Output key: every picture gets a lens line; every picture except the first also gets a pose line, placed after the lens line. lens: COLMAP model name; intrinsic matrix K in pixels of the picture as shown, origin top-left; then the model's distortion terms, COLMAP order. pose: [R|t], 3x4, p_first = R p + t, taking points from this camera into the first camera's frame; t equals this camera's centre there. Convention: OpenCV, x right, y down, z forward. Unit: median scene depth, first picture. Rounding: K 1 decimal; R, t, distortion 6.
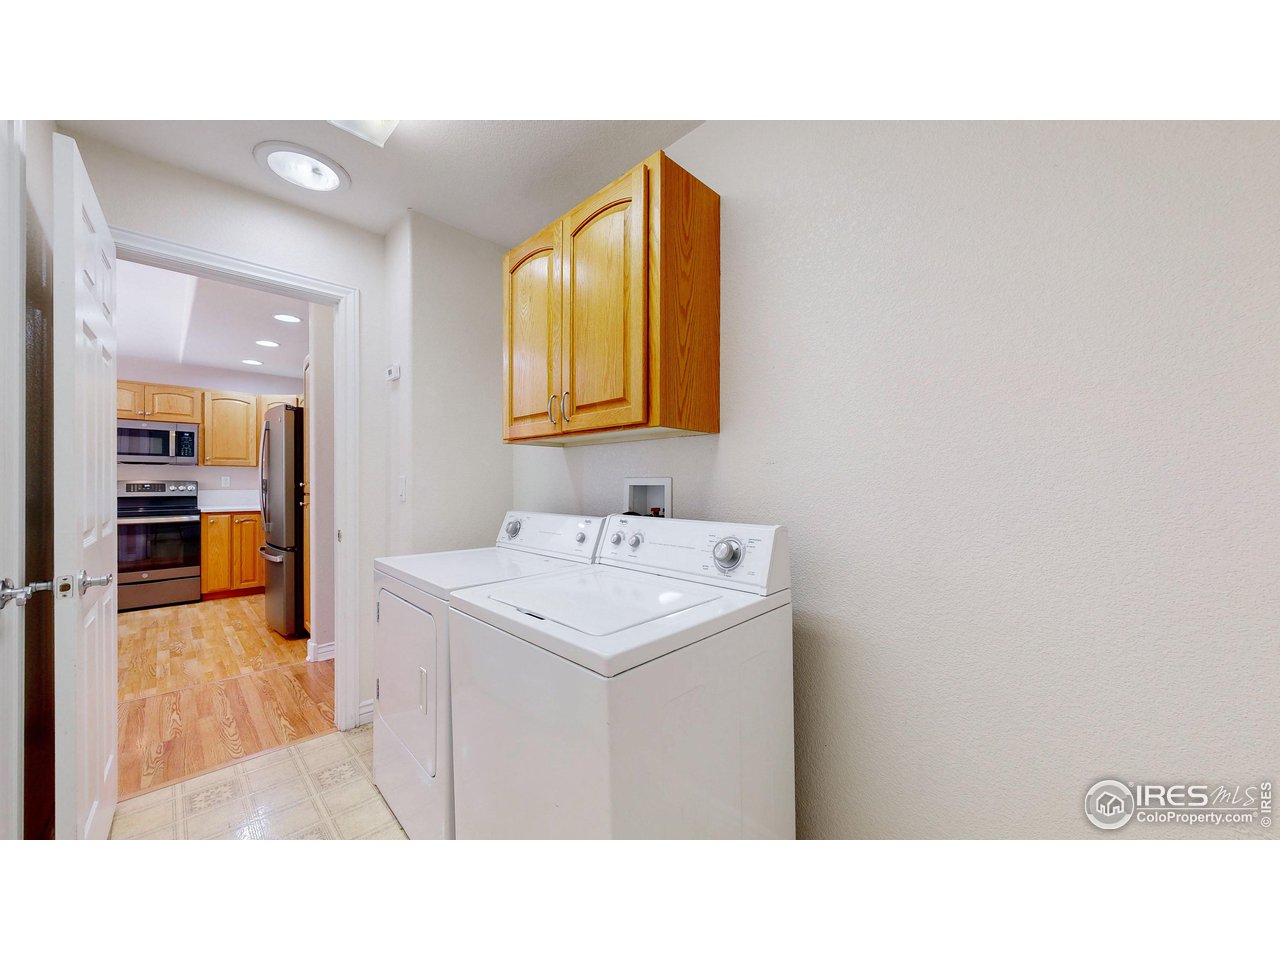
lens RADIAL K [[469.8, 0, 641.7], [0, 469.8, 482.1], [0, 0, 1]] dist [-0.001721, -0.000268]
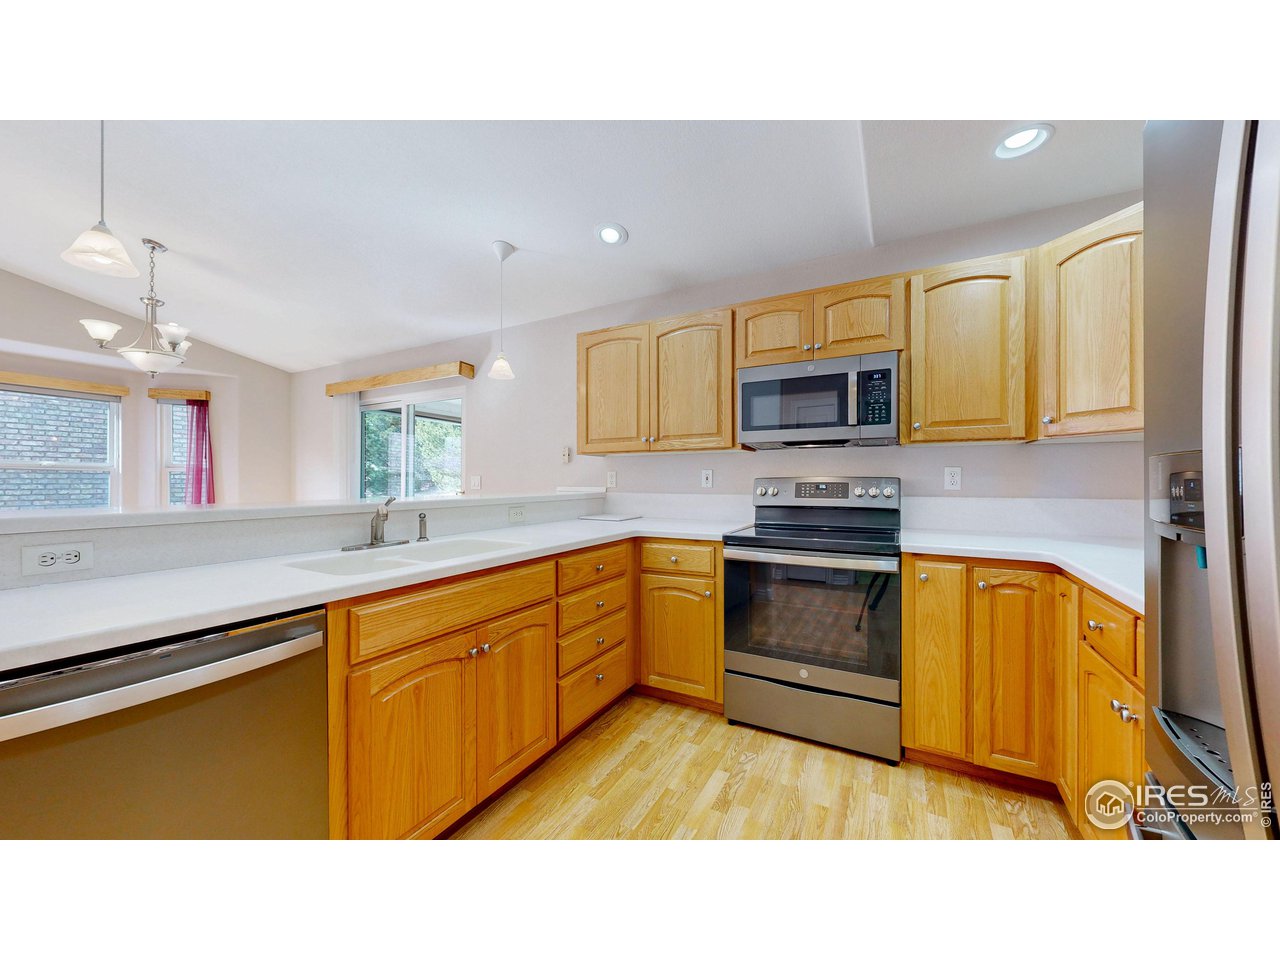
lens RADIAL K [[469.8, 0, 641.7], [0, 469.8, 482.1], [0, 0, 1]] dist [-0.001721, -0.000268]
pose [[0.268280, -0.000244, -0.963341, -0.582119], [0.000542, 1.000000, -0.000103, 0.002448], [0.963341, -0.000494, 0.268280, 0.646198]]
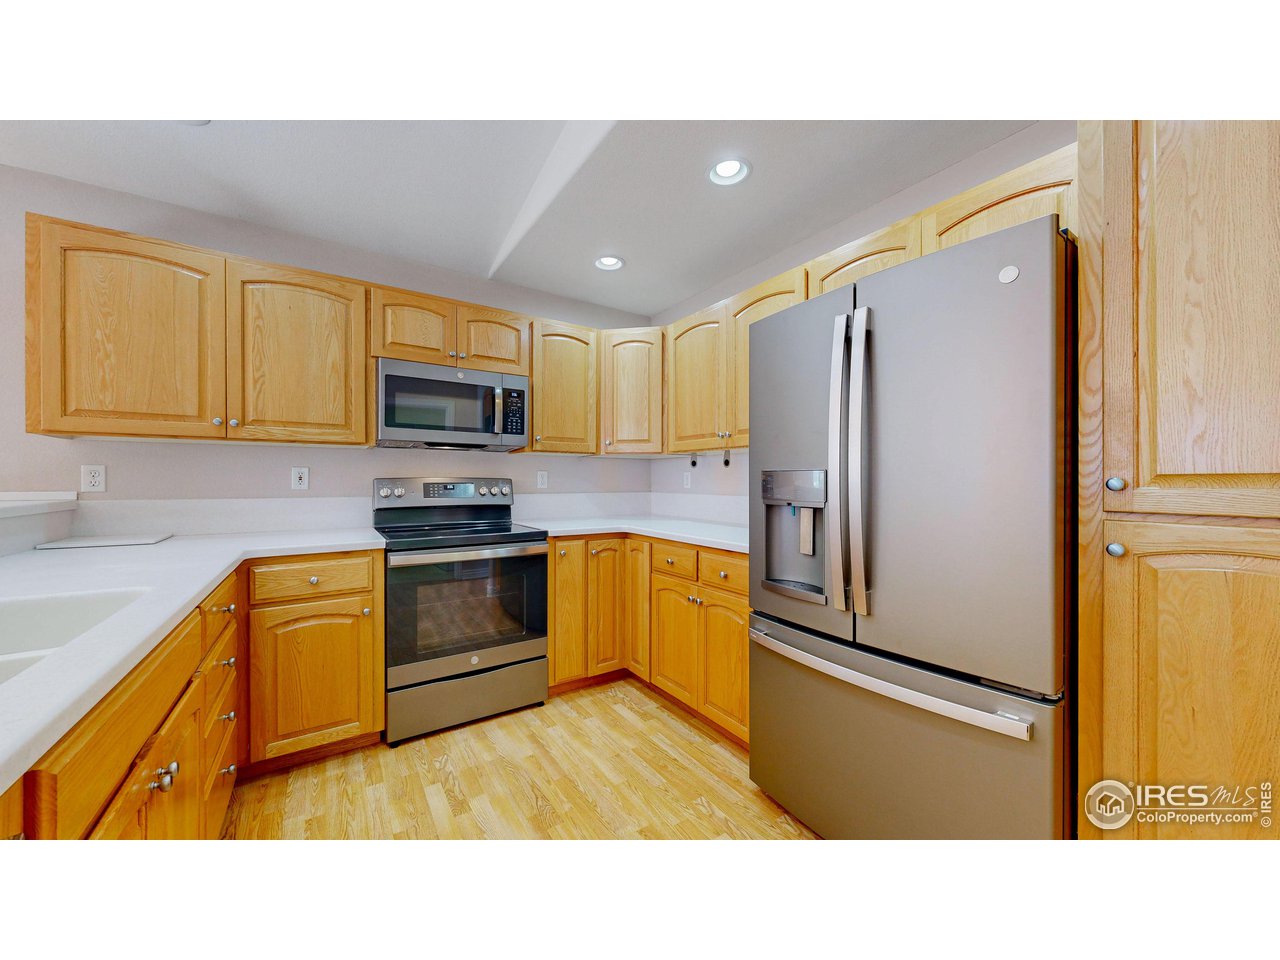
lens RADIAL K [[469.8, 0, 641.7], [0, 469.8, 482.1], [0, 0, 1]] dist [-0.001721, -0.000268]
pose [[0.979800, -0.001252, -0.199974, -0.704634], [0.001303, 0.999999, 0.000125, 0.002233], [0.199974, -0.000383, 0.979801, 0.480226]]
